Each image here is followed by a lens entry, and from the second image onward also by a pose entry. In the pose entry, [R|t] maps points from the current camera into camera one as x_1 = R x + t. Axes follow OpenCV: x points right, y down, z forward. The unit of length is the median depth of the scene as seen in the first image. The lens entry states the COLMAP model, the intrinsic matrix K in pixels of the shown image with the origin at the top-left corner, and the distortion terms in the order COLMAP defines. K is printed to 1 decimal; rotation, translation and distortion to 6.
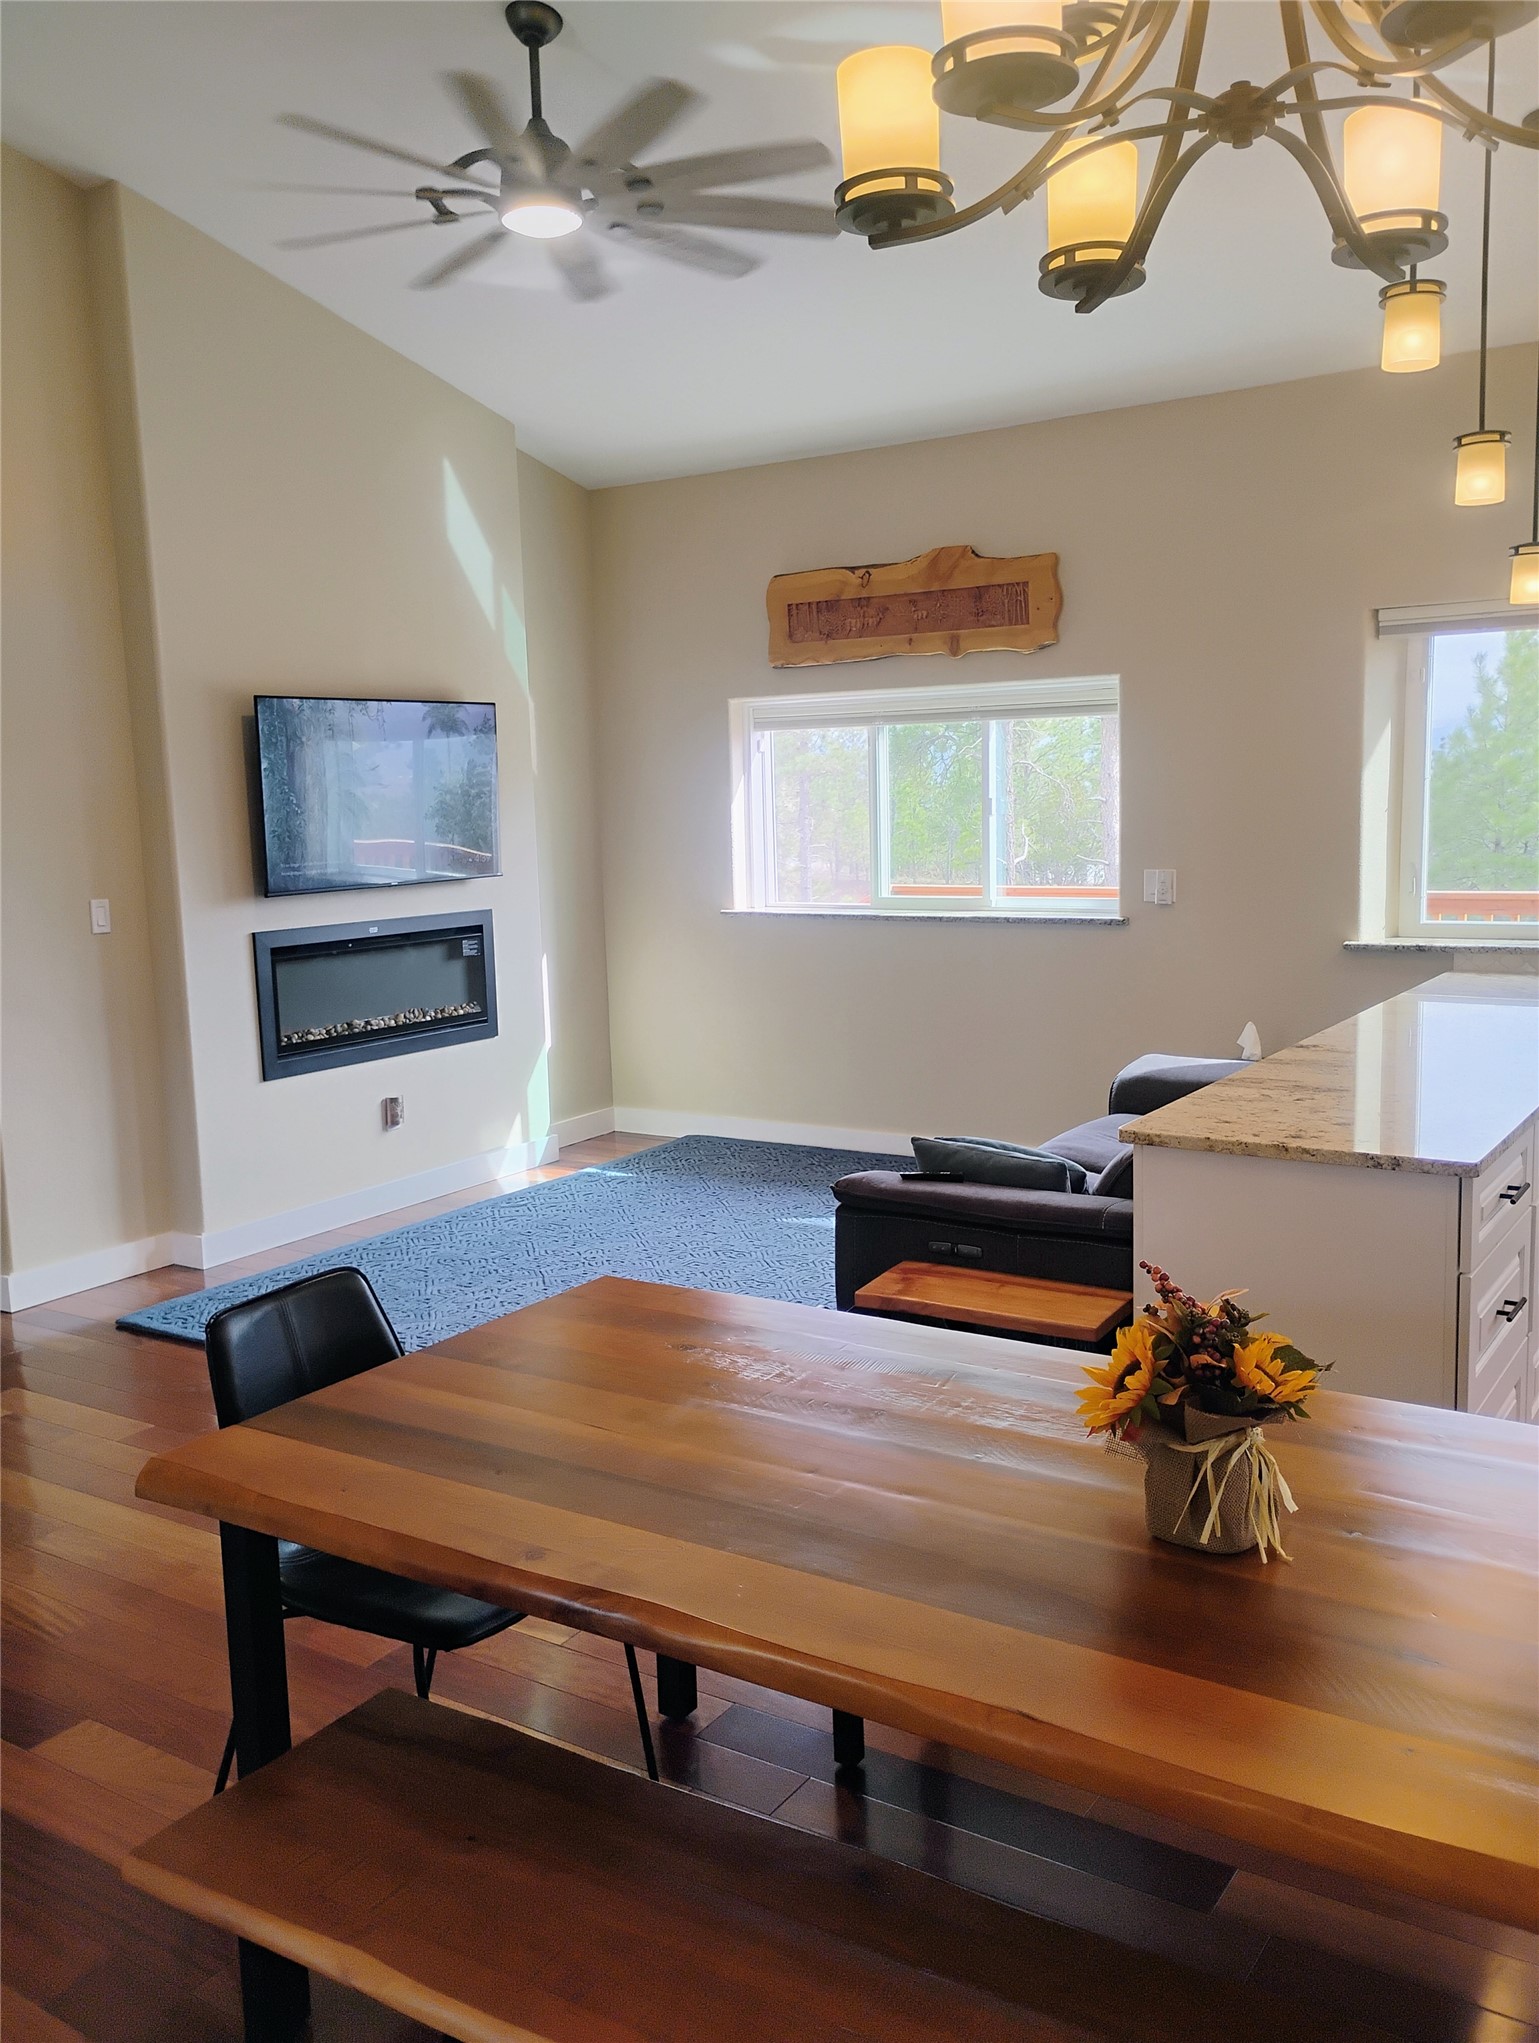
lens RADIAL K [[1713.7, 0, 776.3], [0, 1713.7, 1020.8], [0, 0, 1]] dist [0.054002, -0.062803]
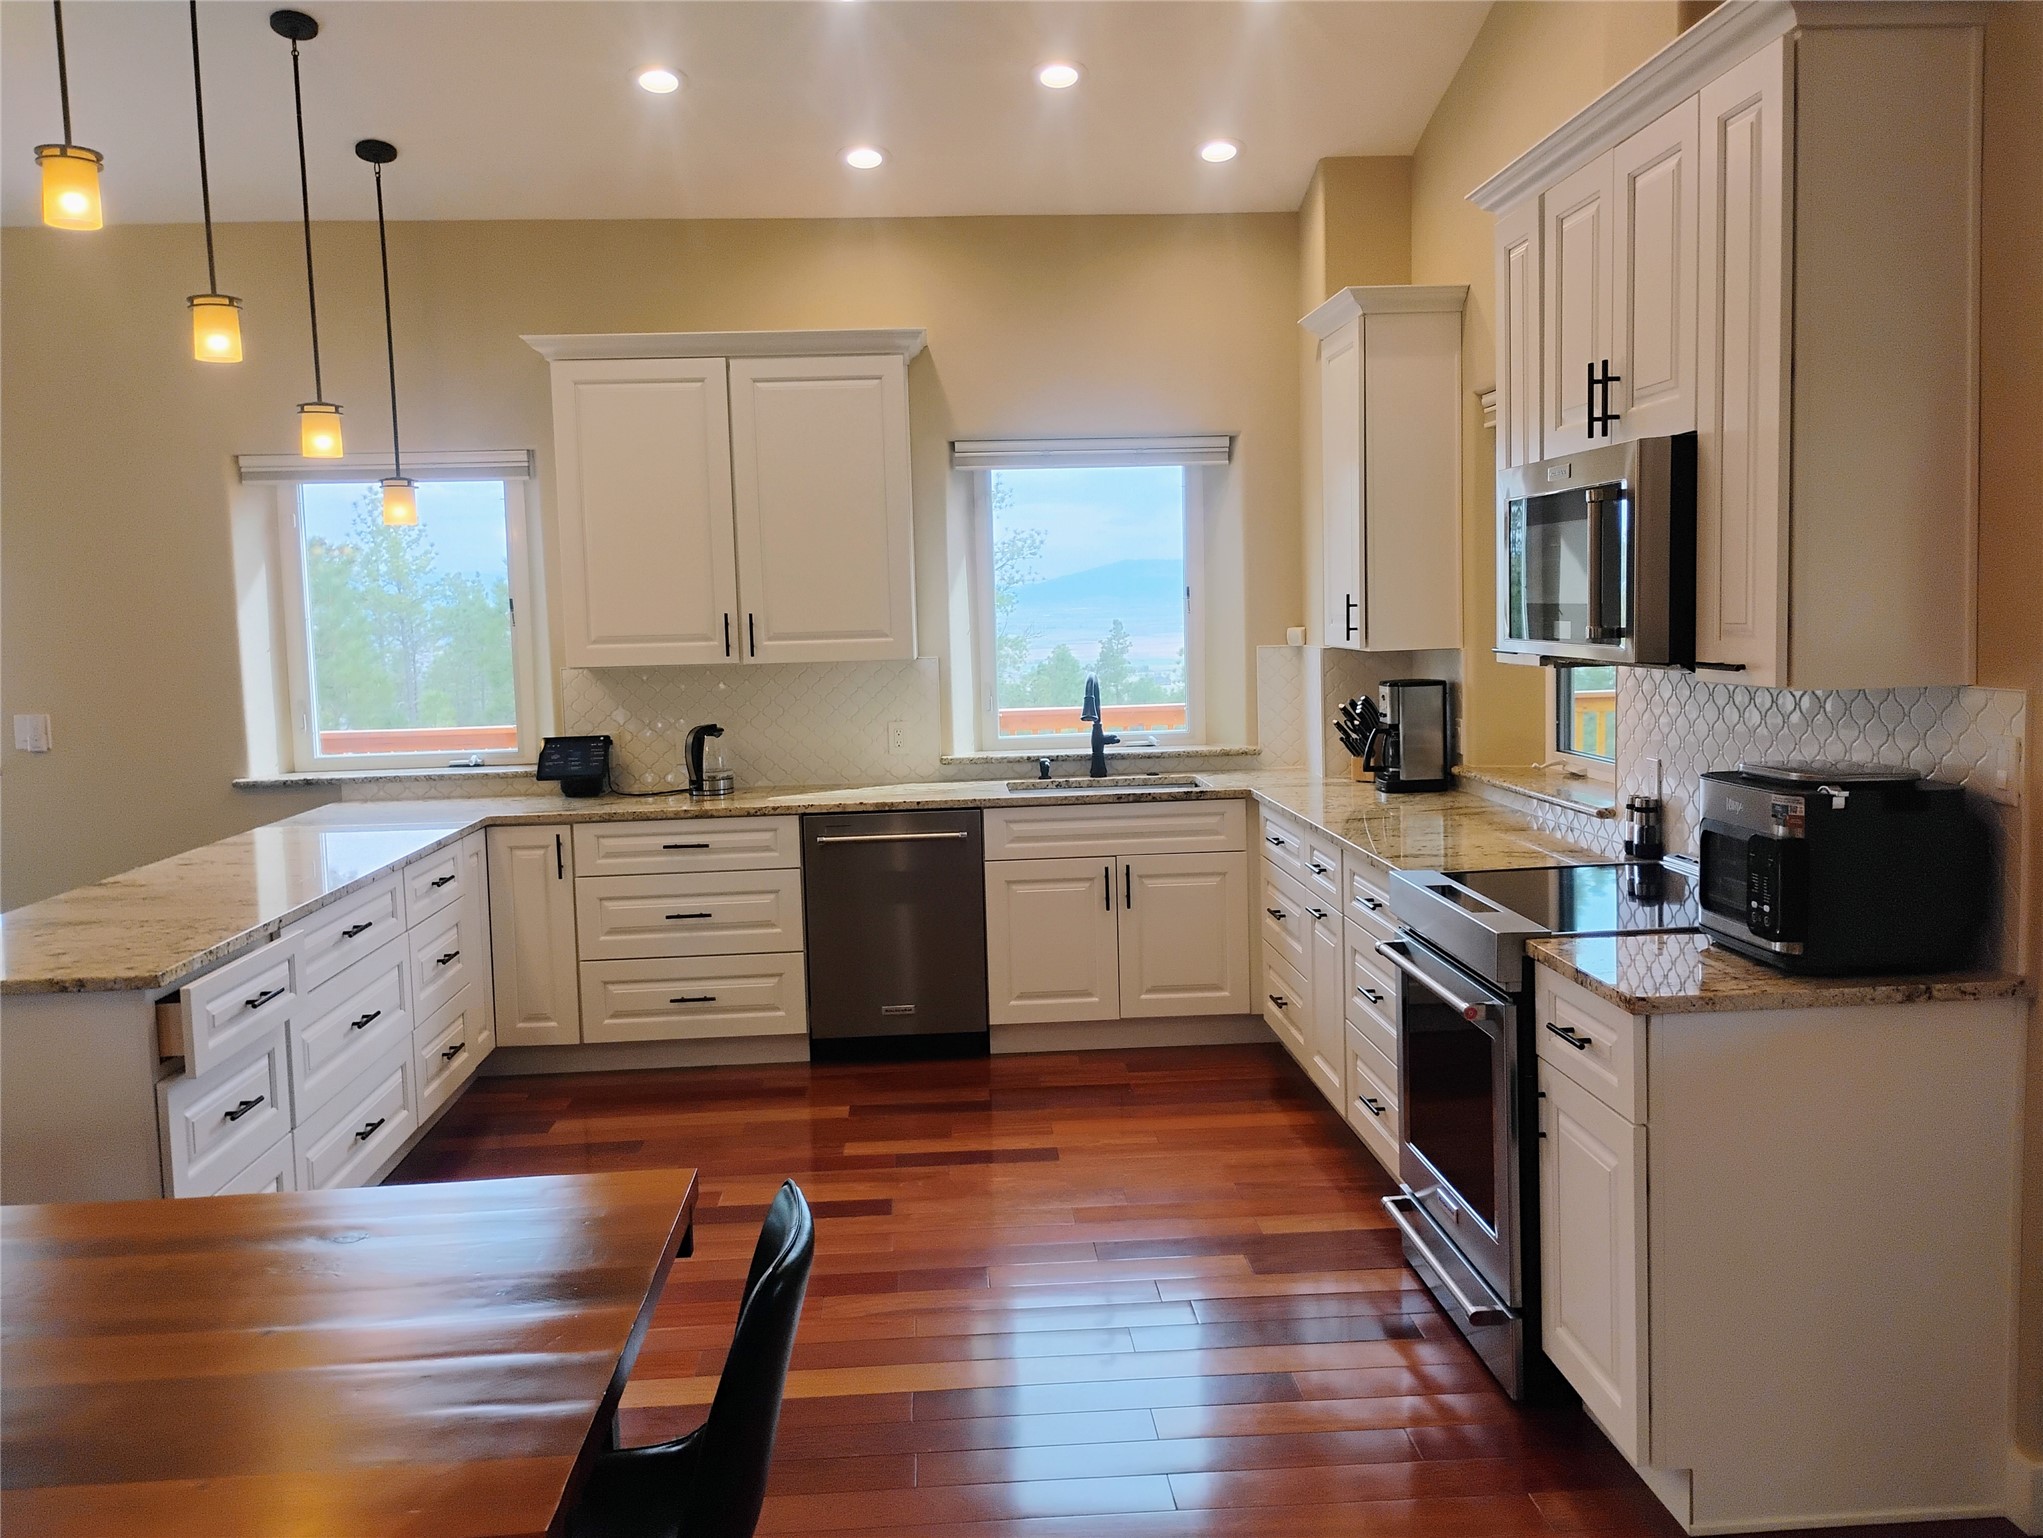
lens RADIAL K [[1713.7, 0, 1026.5], [0, 1713.7, 768.0], [0, 0, 1]] dist [0.054002, -0.062803]
pose [[0.806831, -0.051087, 0.588569, 0.112533], [0.083835, 0.996073, -0.028467, 0.015406], [-0.584804, 0.072311, 0.807945, -0.091152]]
